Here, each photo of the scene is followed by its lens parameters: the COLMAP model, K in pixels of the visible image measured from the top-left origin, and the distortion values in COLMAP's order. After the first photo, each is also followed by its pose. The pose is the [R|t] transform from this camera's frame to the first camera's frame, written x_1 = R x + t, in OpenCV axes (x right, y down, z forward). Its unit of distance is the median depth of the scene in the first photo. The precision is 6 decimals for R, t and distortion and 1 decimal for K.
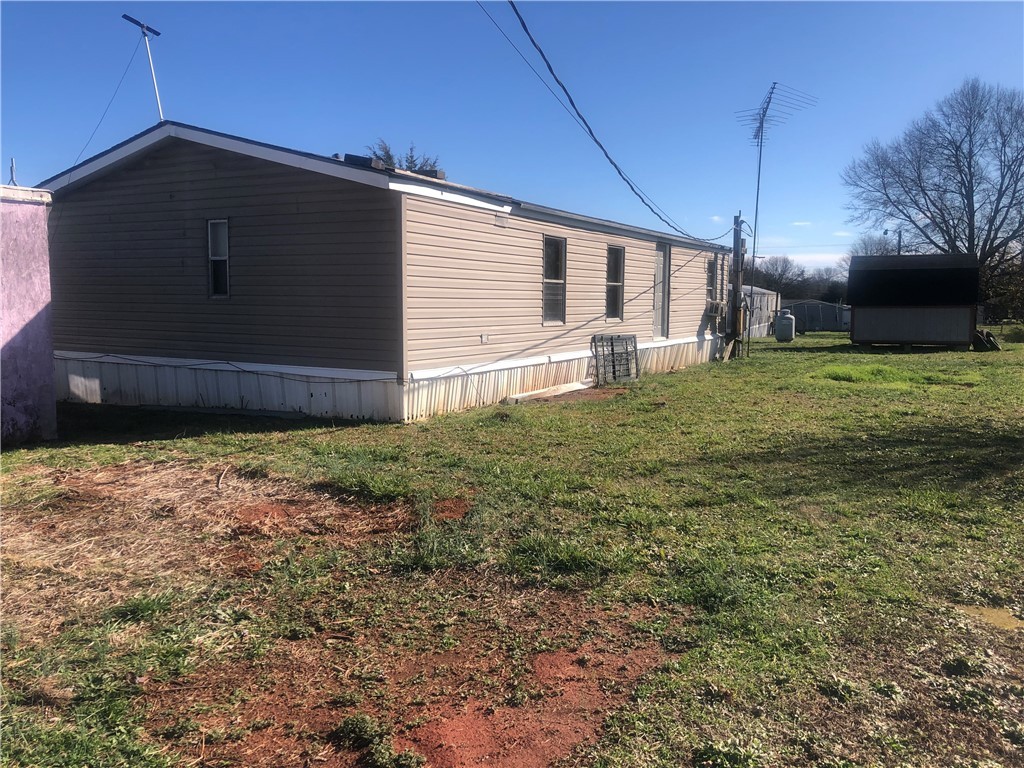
lens RADIAL K [[839.4, 0, 510.3], [0, 839.4, 380.0], [0, 0, 1]] dist [0.139845, 0.003274]
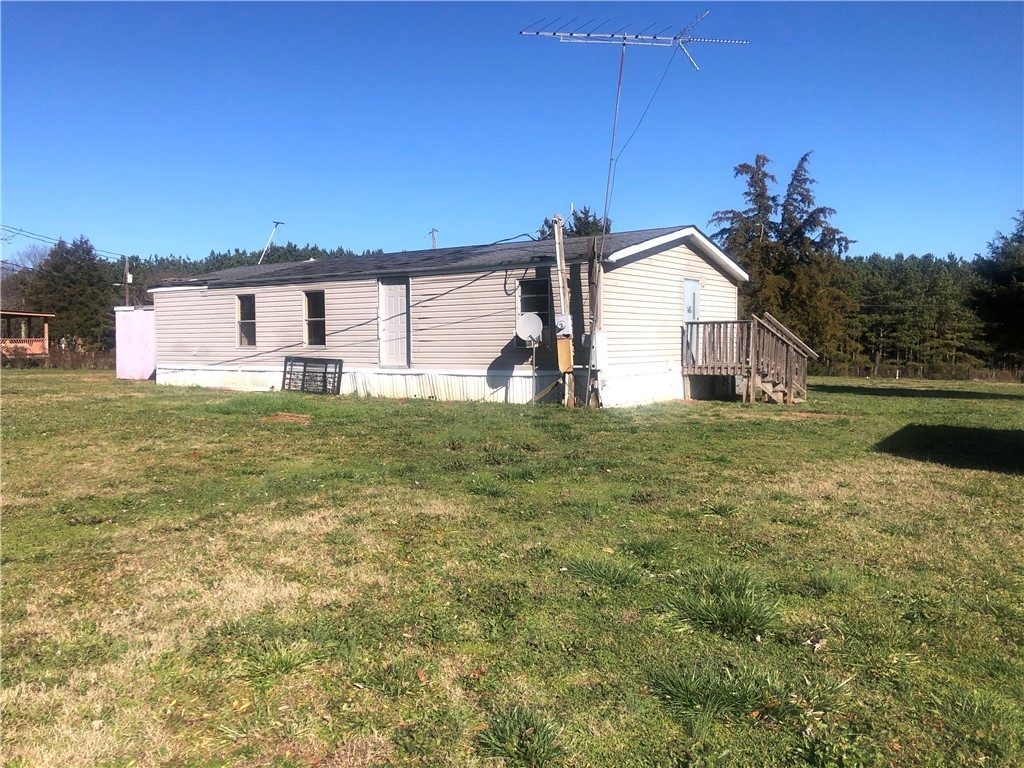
lens RADIAL K [[839.4, 0, 510.3], [0, 839.4, 380.0], [0, 0, 1]] dist [0.139845, 0.003274]
pose [[-0.129711, 0.038491, -0.990805, 1.569214], [-0.089422, 0.994720, 0.050350, -0.128174], [0.987511, 0.095130, -0.125584, 1.664951]]
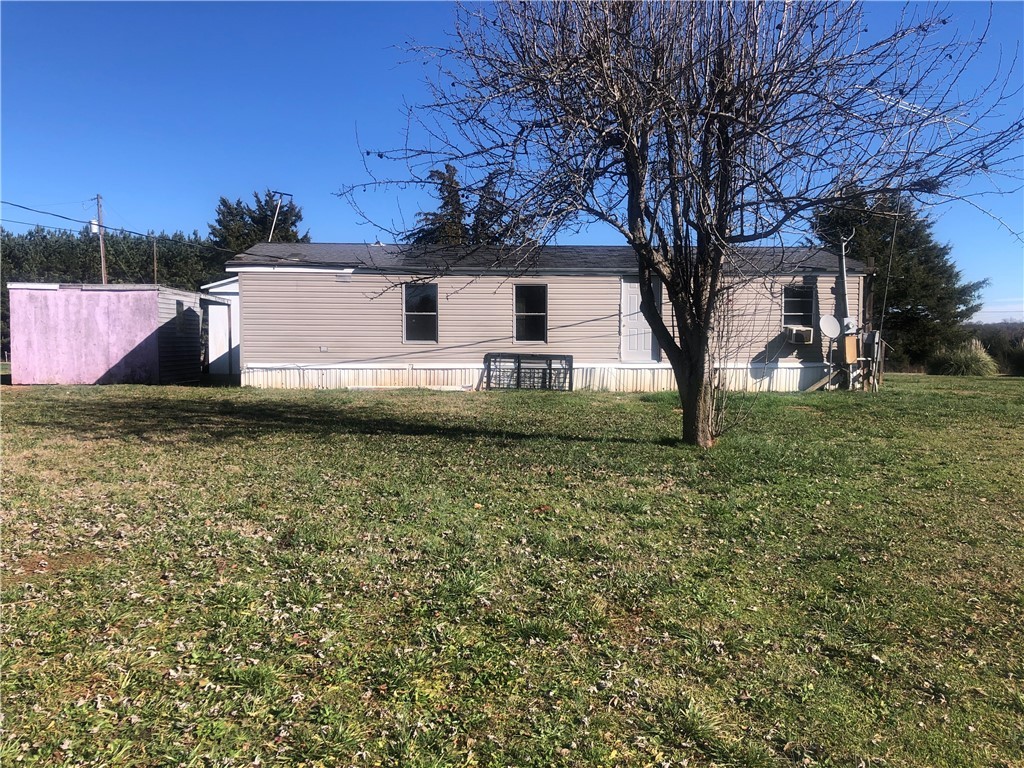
lens RADIAL K [[839.4, 0, 510.3], [0, 839.4, 380.0], [0, 0, 1]] dist [0.139845, 0.003274]
pose [[0.531054, 0.047849, -0.845986, 1.338149], [-0.080429, 0.996743, 0.005888, -0.022640], [0.843512, 0.064915, 0.533173, 0.345481]]
